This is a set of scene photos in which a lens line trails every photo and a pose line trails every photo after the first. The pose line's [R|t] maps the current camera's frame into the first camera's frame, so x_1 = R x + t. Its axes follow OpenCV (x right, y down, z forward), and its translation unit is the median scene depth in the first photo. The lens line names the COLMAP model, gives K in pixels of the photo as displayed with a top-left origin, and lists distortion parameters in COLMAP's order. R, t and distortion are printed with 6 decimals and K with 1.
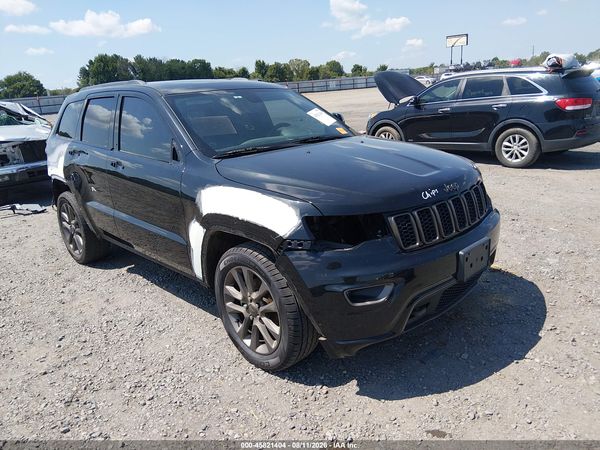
lens RADIAL K [[465.2, 0, 300.0], [0, 465.2, 225.0], [0, 0, 1]] dist [0.061984, -0.129515]
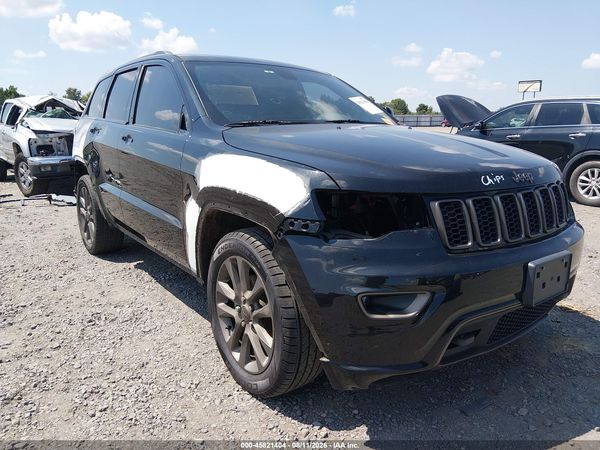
lens RADIAL K [[465.2, 0, 300.0], [0, 465.2, 225.0], [0, 0, 1]] dist [0.061984, -0.129515]
pose [[0.988776, 0.097151, -0.113505, 0.062473], [-0.104876, 0.992412, -0.064186, 0.073396], [0.106408, 0.075370, 0.991462, 0.218930]]
